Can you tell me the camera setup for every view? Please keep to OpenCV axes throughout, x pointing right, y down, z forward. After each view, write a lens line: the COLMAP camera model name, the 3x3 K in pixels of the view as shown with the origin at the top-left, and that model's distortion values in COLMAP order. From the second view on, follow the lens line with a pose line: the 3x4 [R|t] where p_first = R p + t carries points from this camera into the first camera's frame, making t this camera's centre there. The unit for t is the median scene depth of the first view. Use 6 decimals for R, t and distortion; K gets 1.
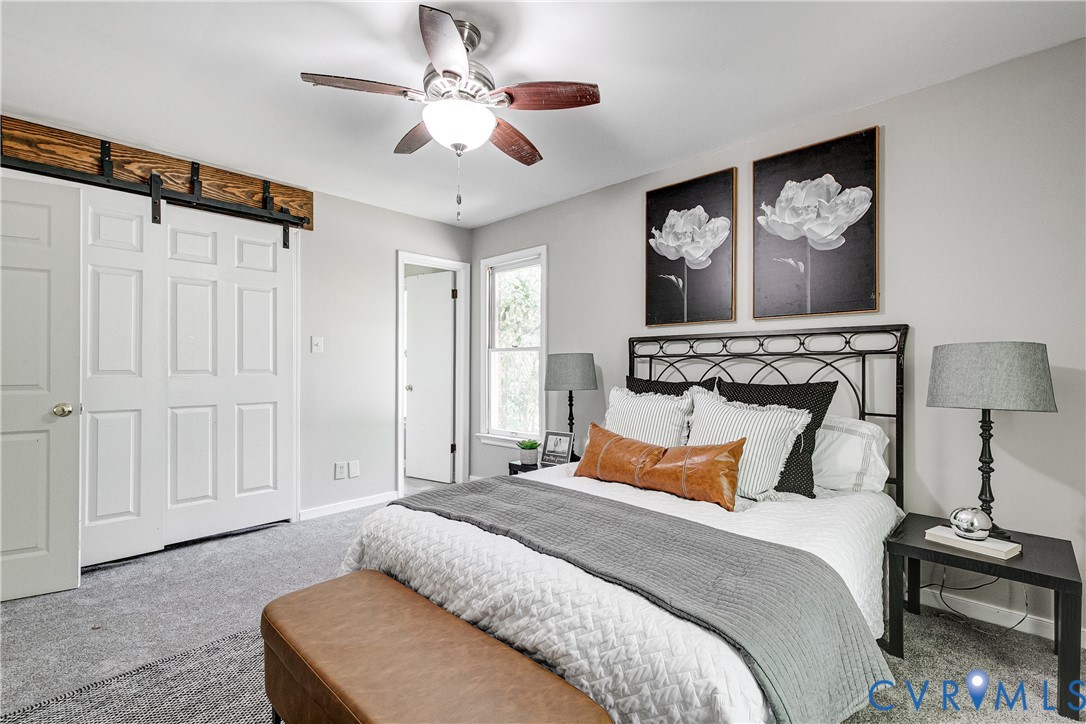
lens RADIAL K [[485.9, 0, 549.4], [0, 485.9, 365.2], [0, 0, 1]] dist [-0.005022, 0.001035]
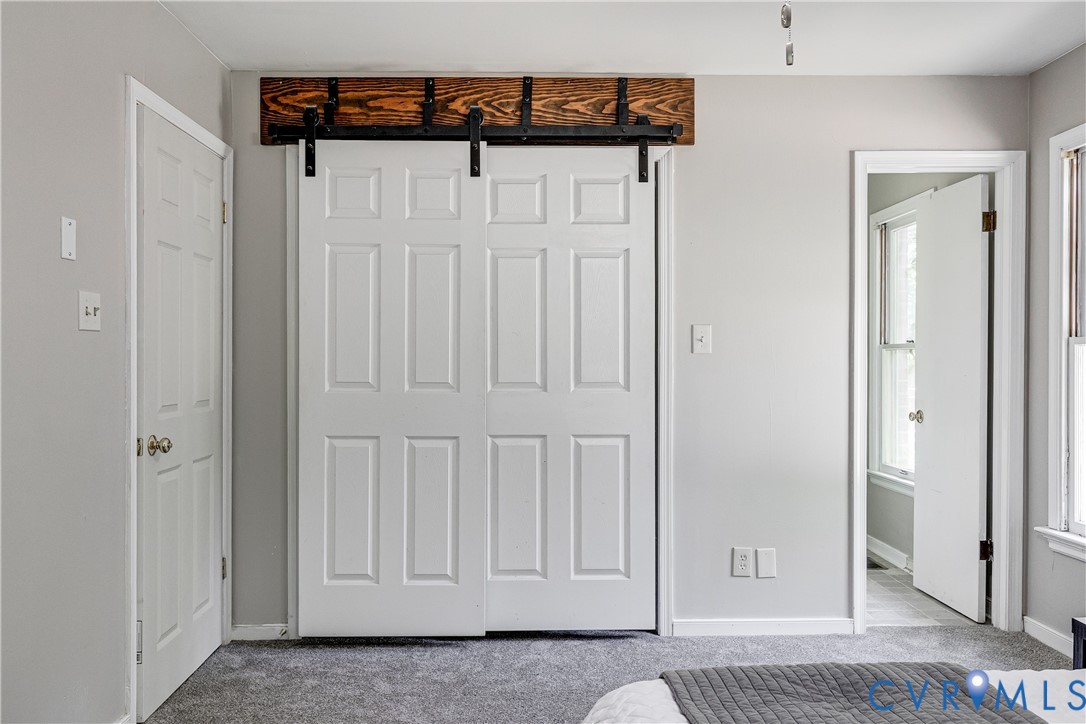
lens RADIAL K [[822.7, 0, 544.5], [0, 822.7, 360.9], [0, 0, 1]] dist [0.002488, -0.001530]
pose [[0.694900, -0.000380, -0.719106, 0.118597], [0.001141, 0.999999, 0.000575, -0.020312], [0.719105, -0.001220, 0.694900, 0.214149]]
